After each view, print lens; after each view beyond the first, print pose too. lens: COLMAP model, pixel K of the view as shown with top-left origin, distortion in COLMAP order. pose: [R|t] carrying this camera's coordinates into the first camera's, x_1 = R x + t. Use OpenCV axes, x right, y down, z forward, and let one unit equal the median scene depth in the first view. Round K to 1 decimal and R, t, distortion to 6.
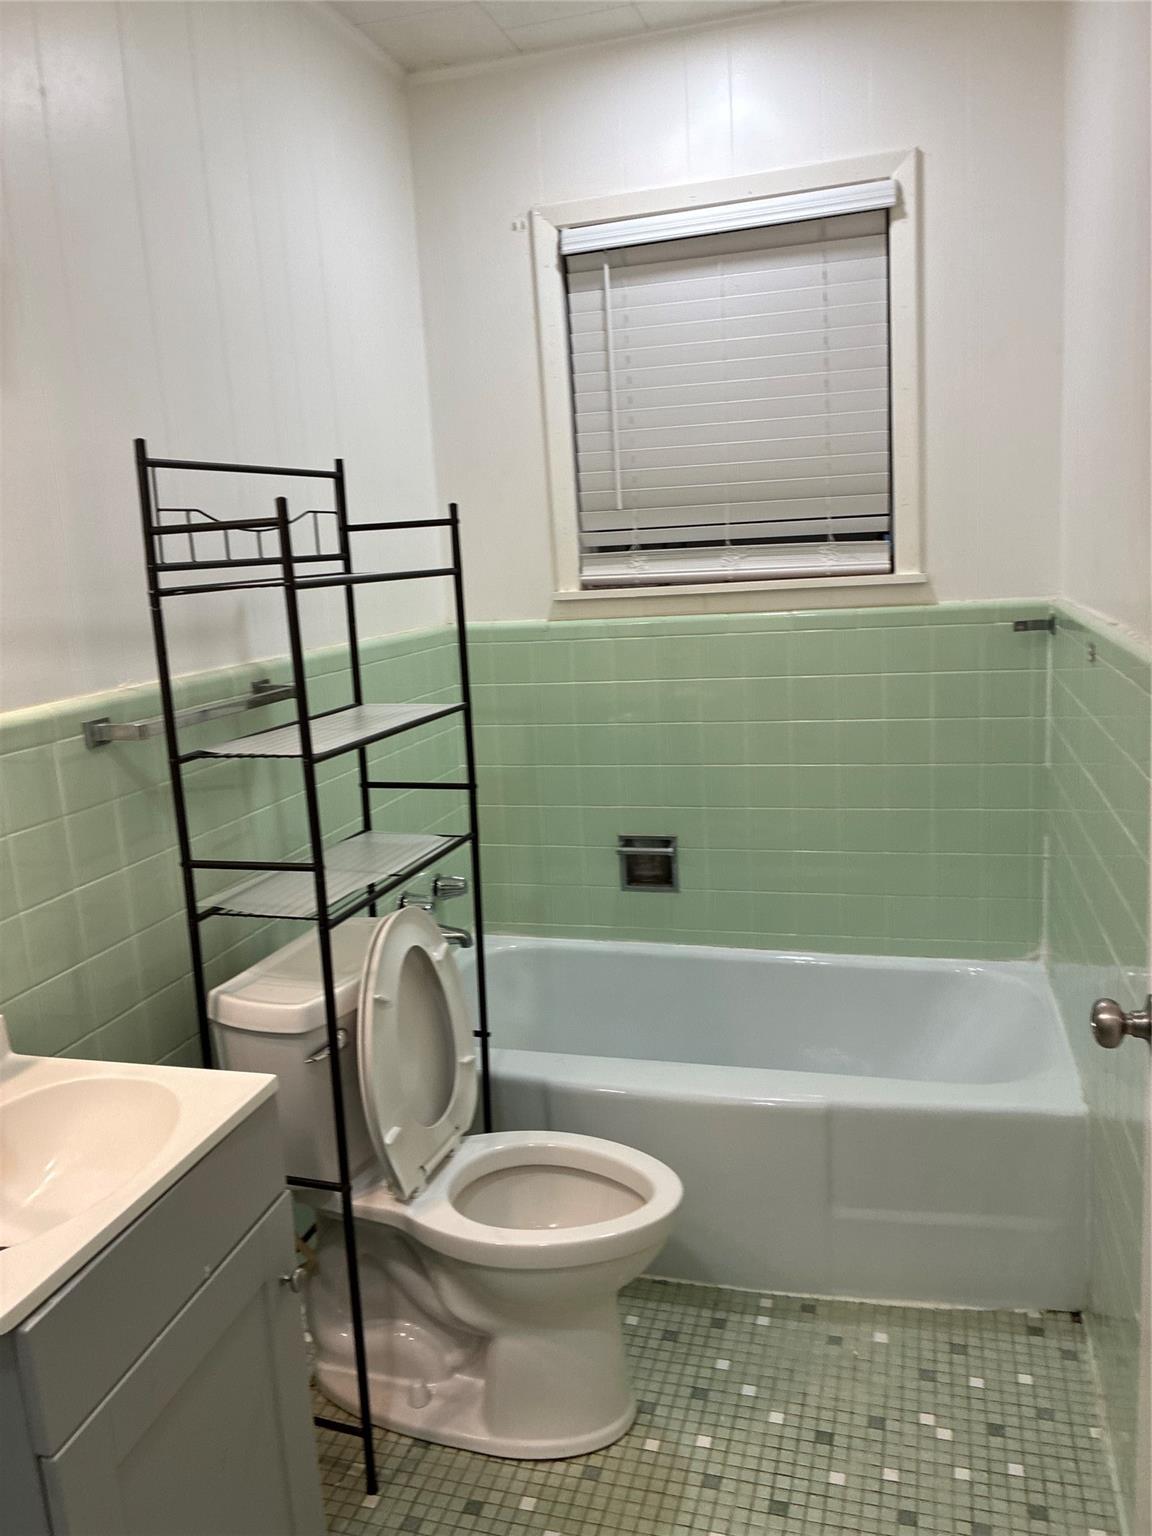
lens RADIAL K [[1156.0, 0, 568.5], [0, 1156.0, 760.3], [0, 0, 1]] dist [0.036111, -0.039893]
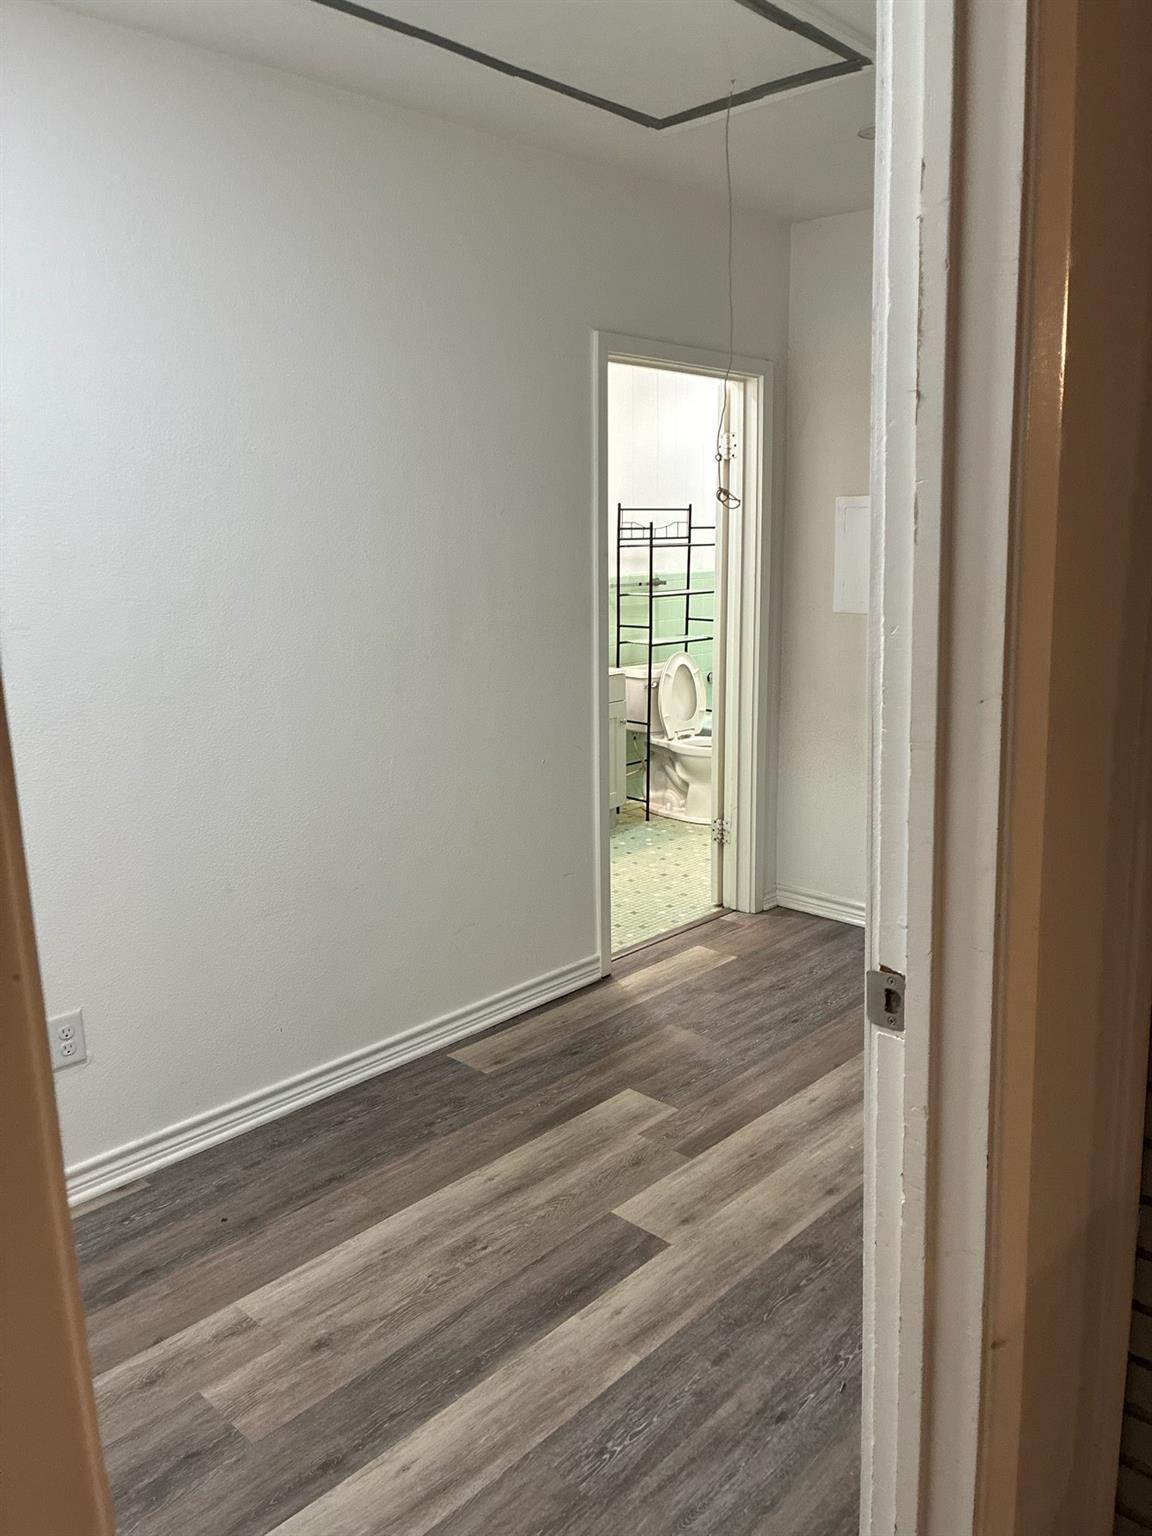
lens RADIAL K [[1156.0, 0, 568.5], [0, 1156.0, 760.3], [0, 0, 1]] dist [0.036111, -0.039893]
pose [[0.875350, 0.130548, -0.465531, 1.130311], [-0.118907, 0.991412, 0.054436, 0.298851], [0.468640, 0.007704, 0.883356, -1.989298]]
